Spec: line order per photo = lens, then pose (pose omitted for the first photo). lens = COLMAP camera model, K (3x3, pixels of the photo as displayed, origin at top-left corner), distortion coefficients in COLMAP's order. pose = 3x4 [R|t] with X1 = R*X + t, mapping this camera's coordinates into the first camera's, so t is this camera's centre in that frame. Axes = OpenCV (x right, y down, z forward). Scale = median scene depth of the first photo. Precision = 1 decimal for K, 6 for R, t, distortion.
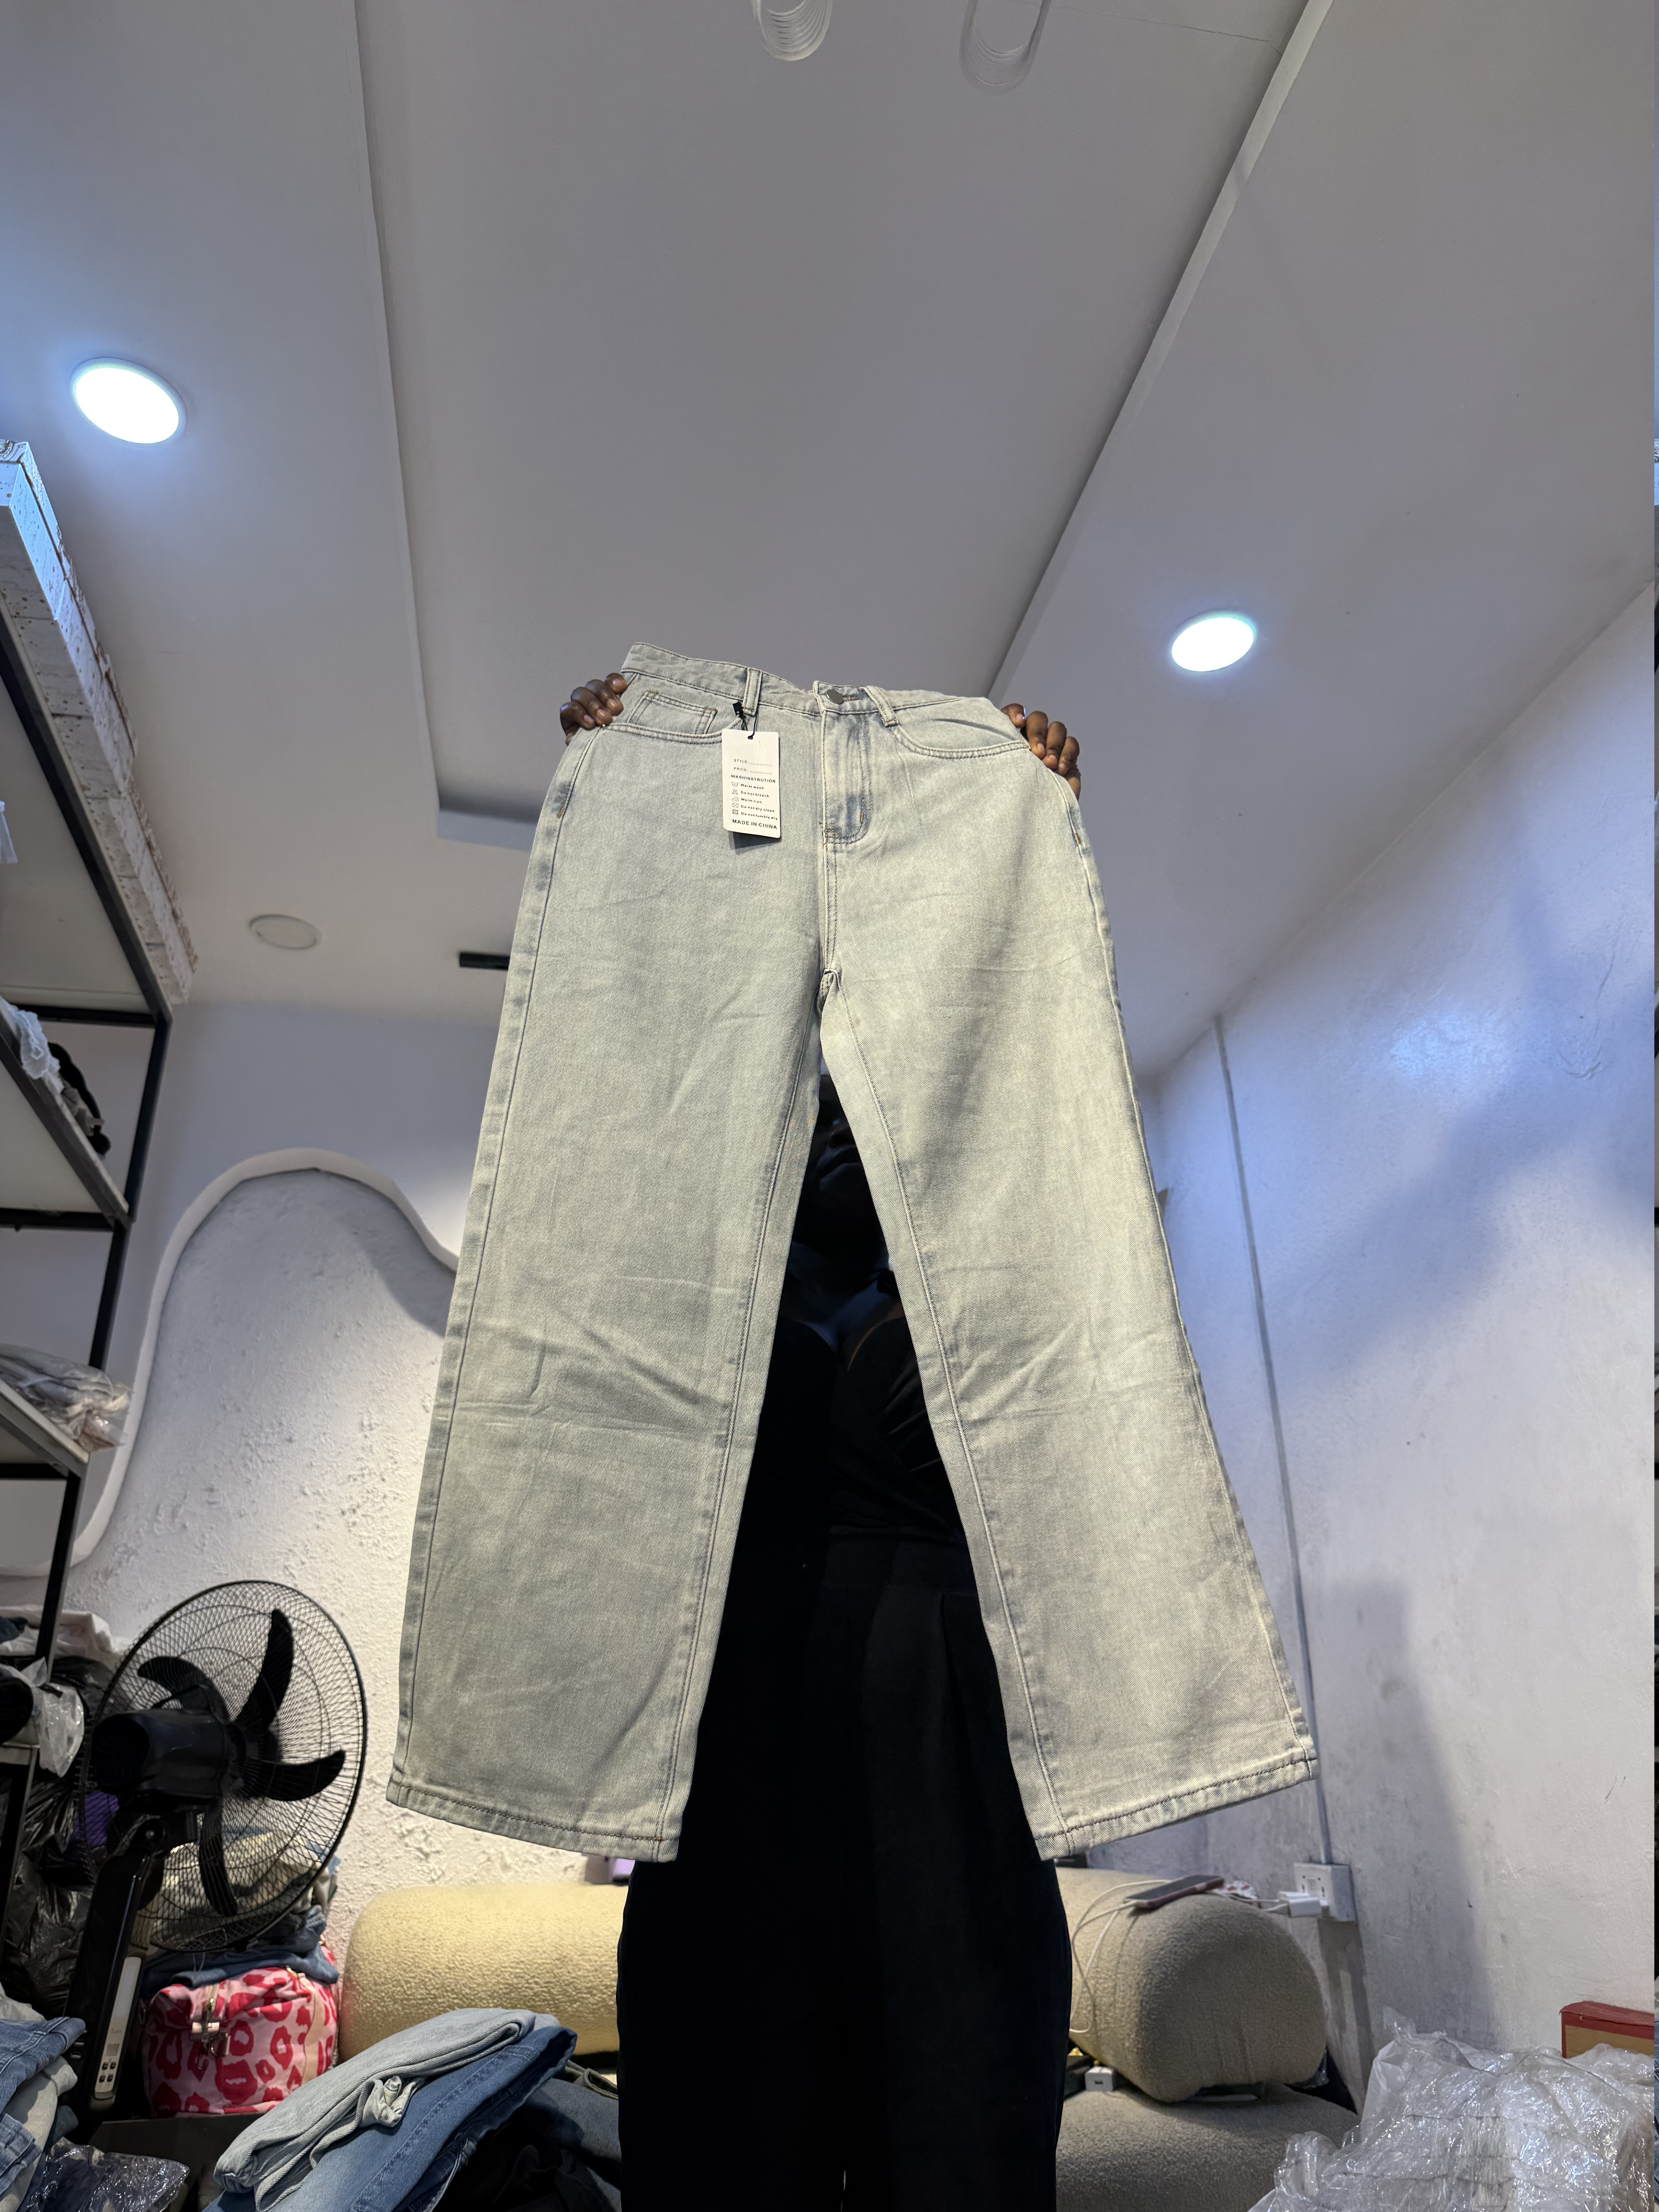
lens RADIAL K [[1583.4, 0, 842.5], [0, 1583.4, 1093.9], [0, 0, 1]] dist [-0.002489, -0.010395]
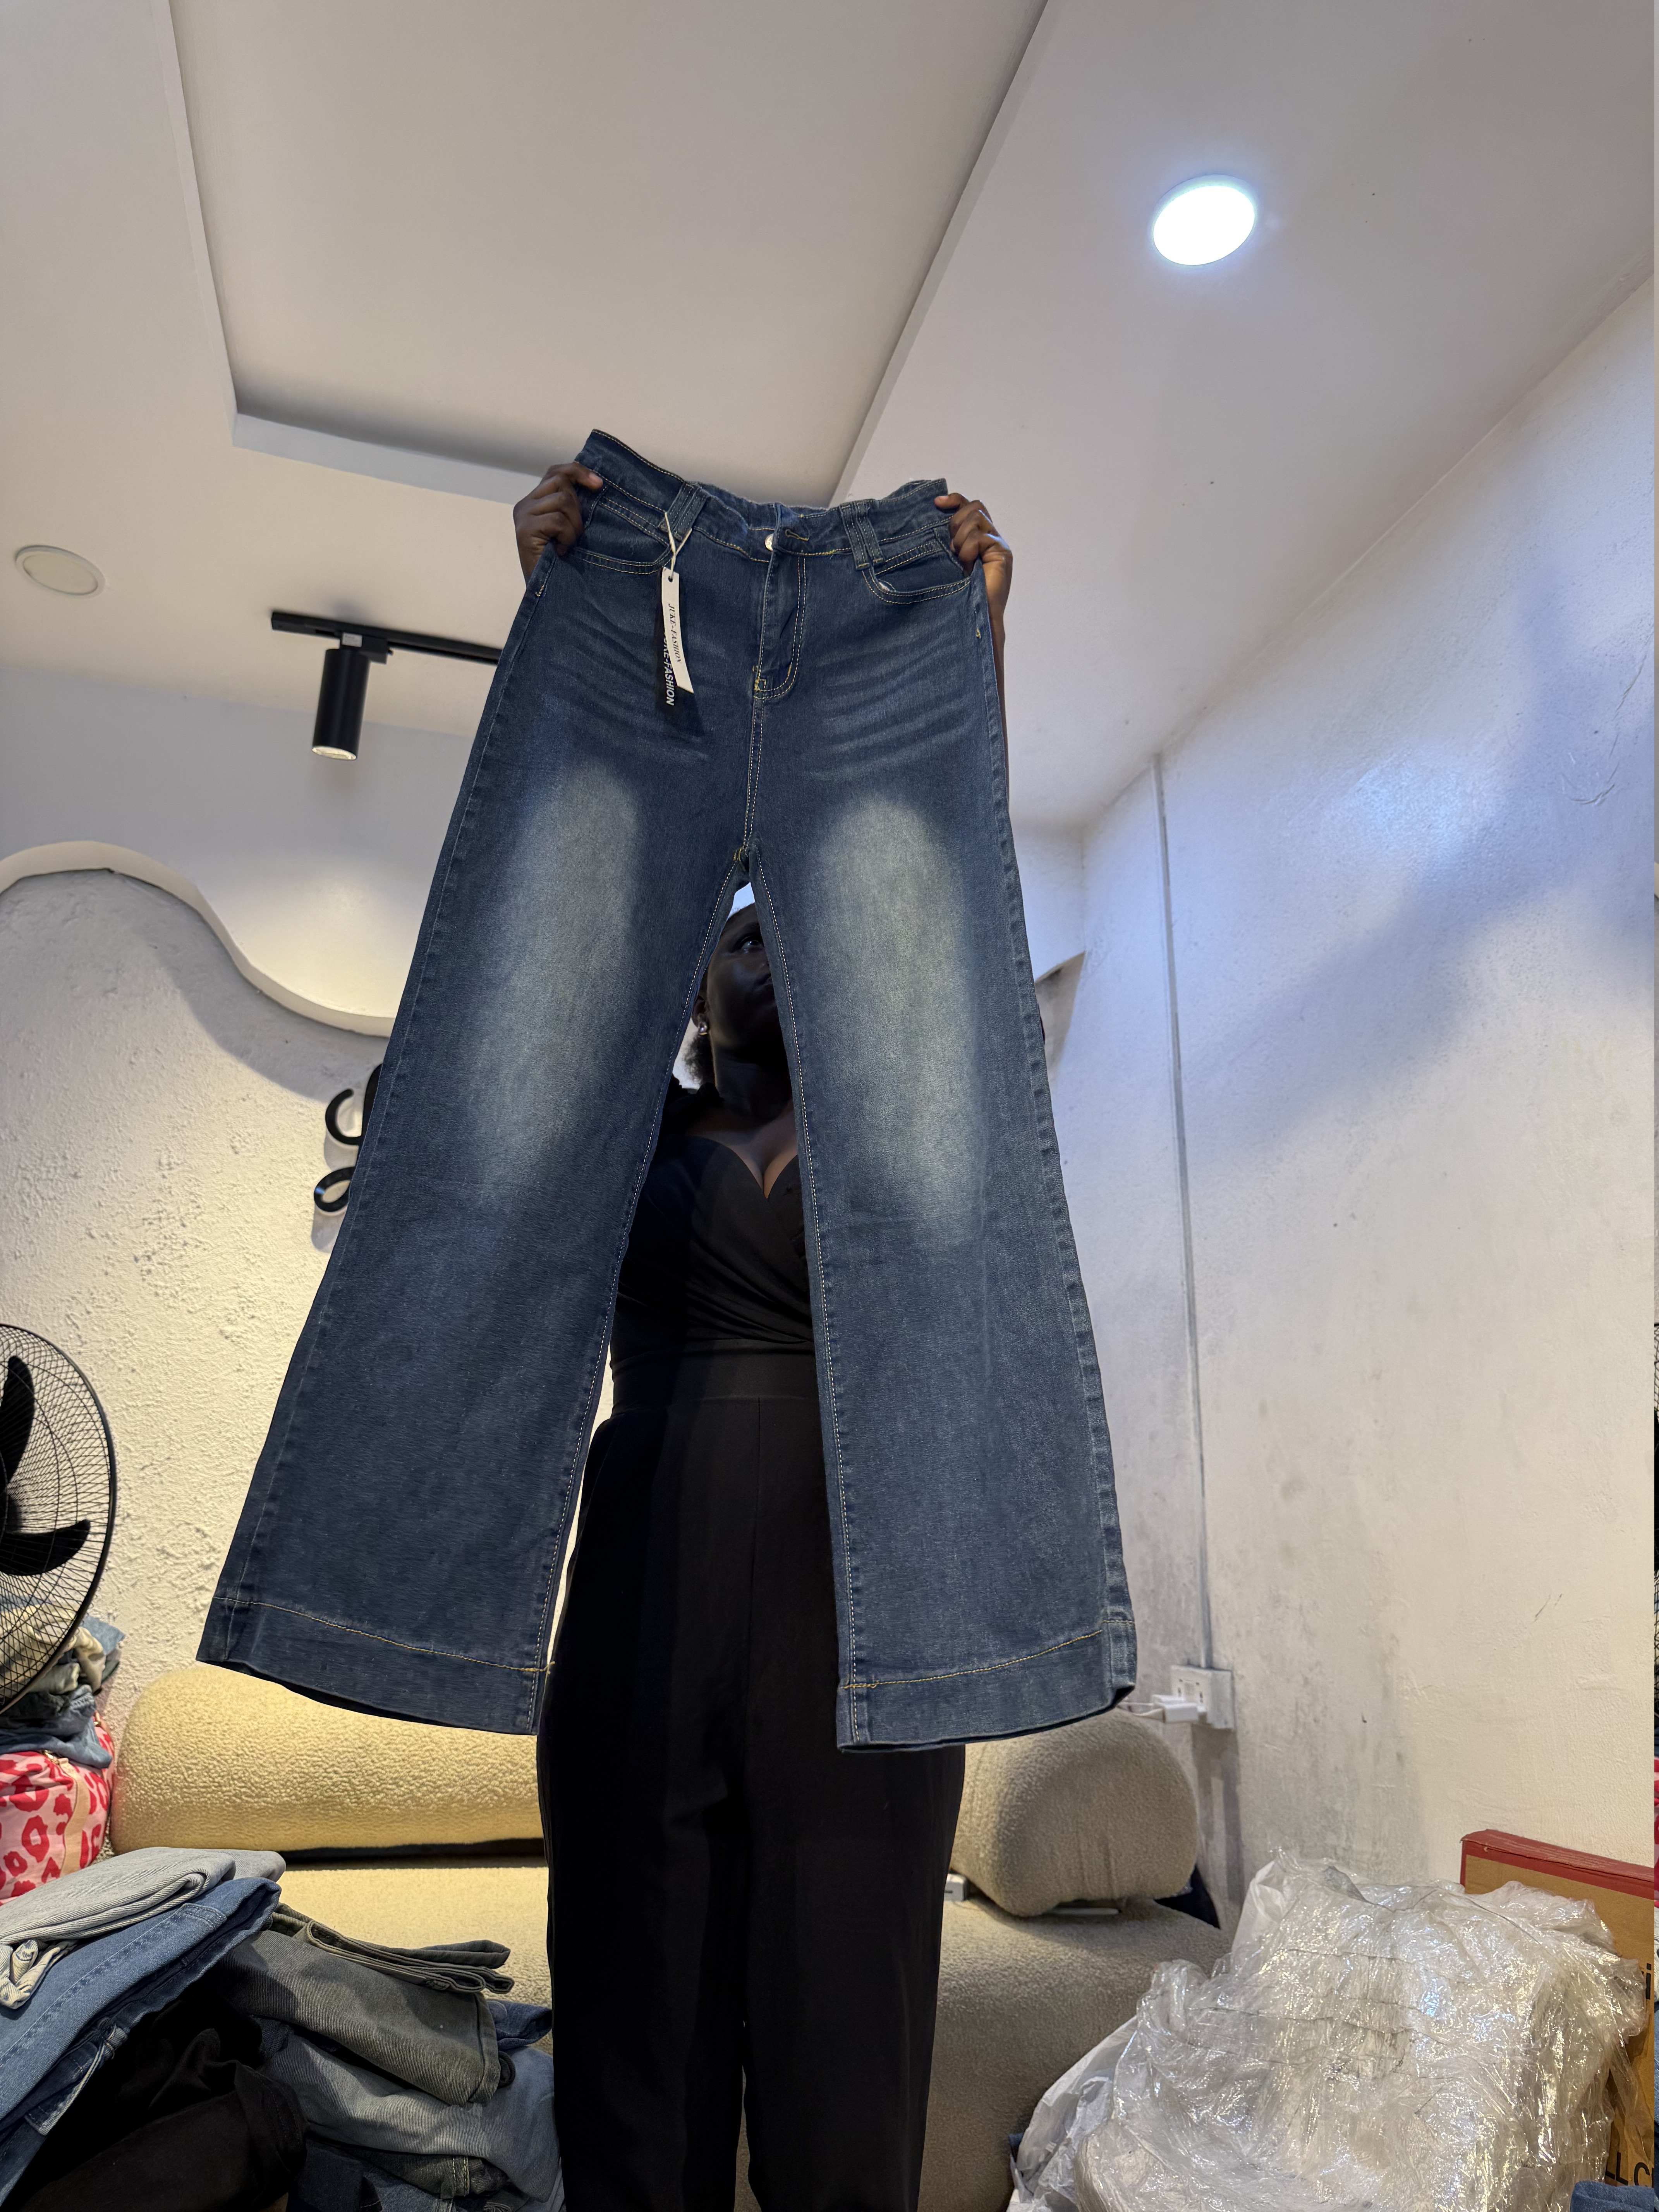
lens RADIAL K [[1583.4, 0, 832.2], [0, 1583.4, 1102.0], [0, 0, 1]] dist [-0.002357, -0.006557]
pose [[0.997248, 0.046001, 0.058136, 0.020239], [-0.053145, 0.990348, 0.128013, 0.056952], [-0.051687, -0.130751, 0.990067, 0.151545]]
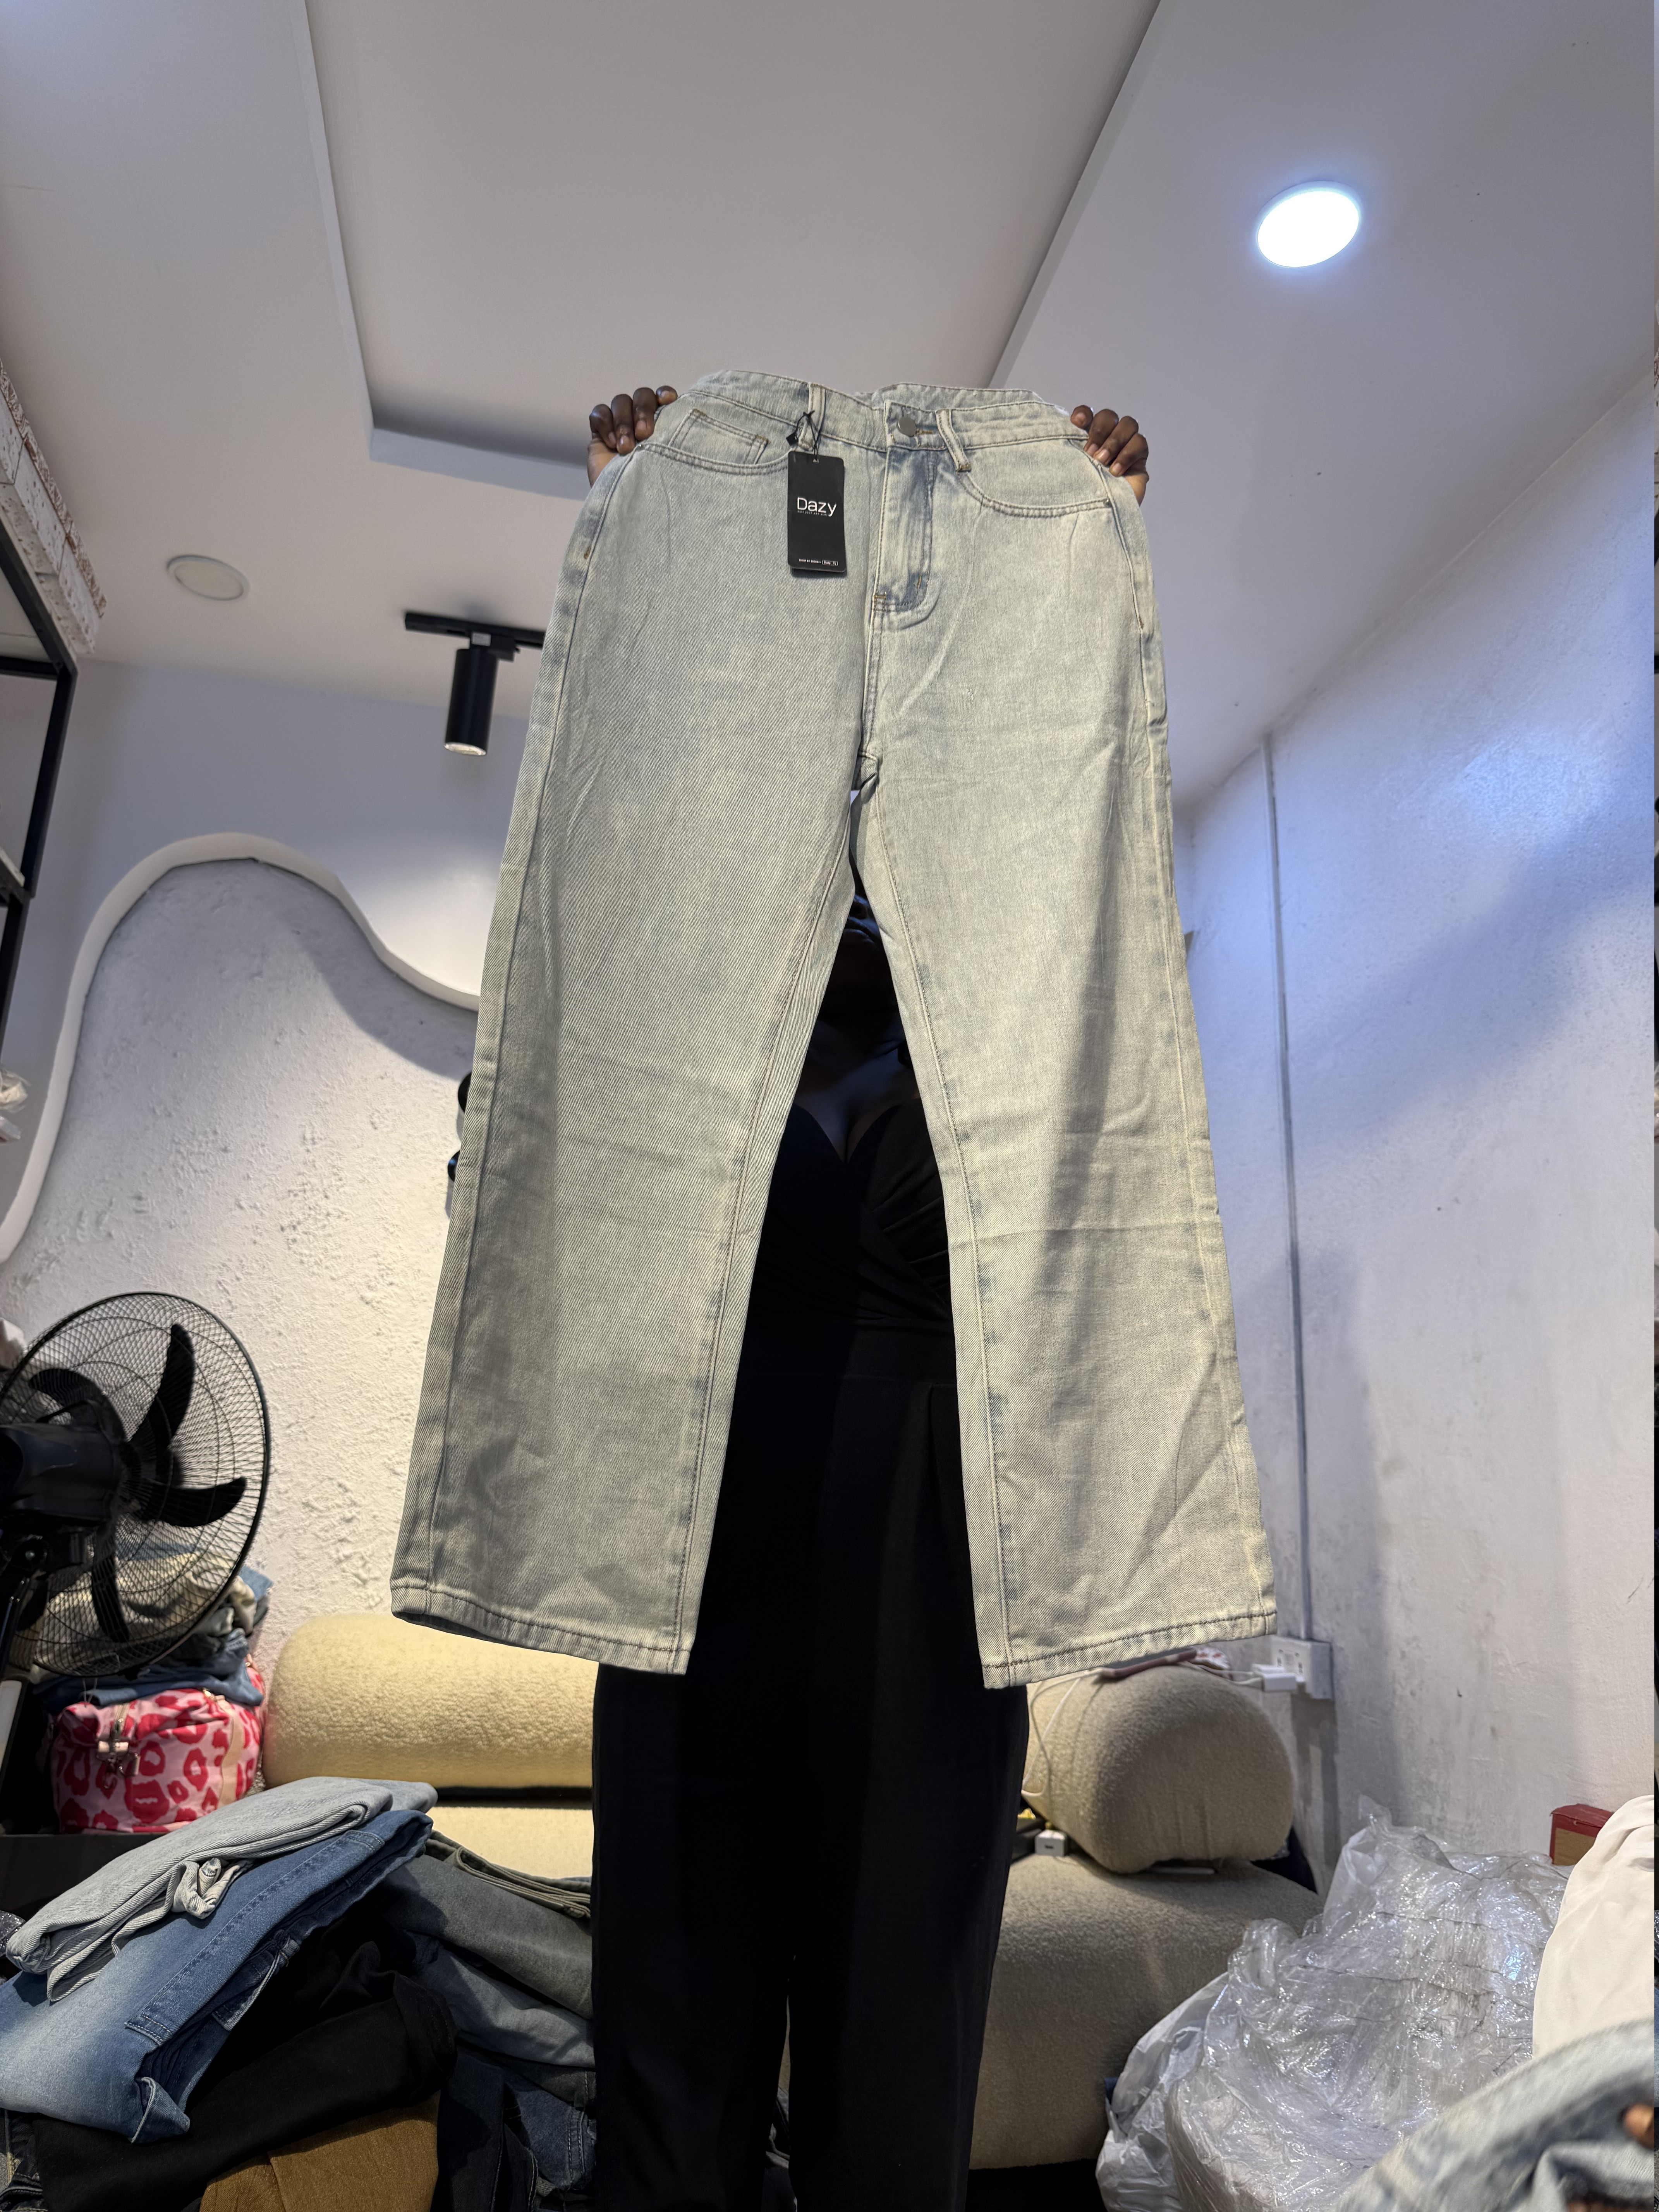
lens RADIAL K [[1583.4, 0, 842.5], [0, 1583.4, 1093.9], [0, 0, 1]] dist [-0.002489, -0.010395]
pose [[0.998816, 0.048236, -0.006357, 0.021481], [-0.046729, 0.987469, 0.150733, 0.038548], [0.013548, -0.150257, 0.988554, 0.121236]]
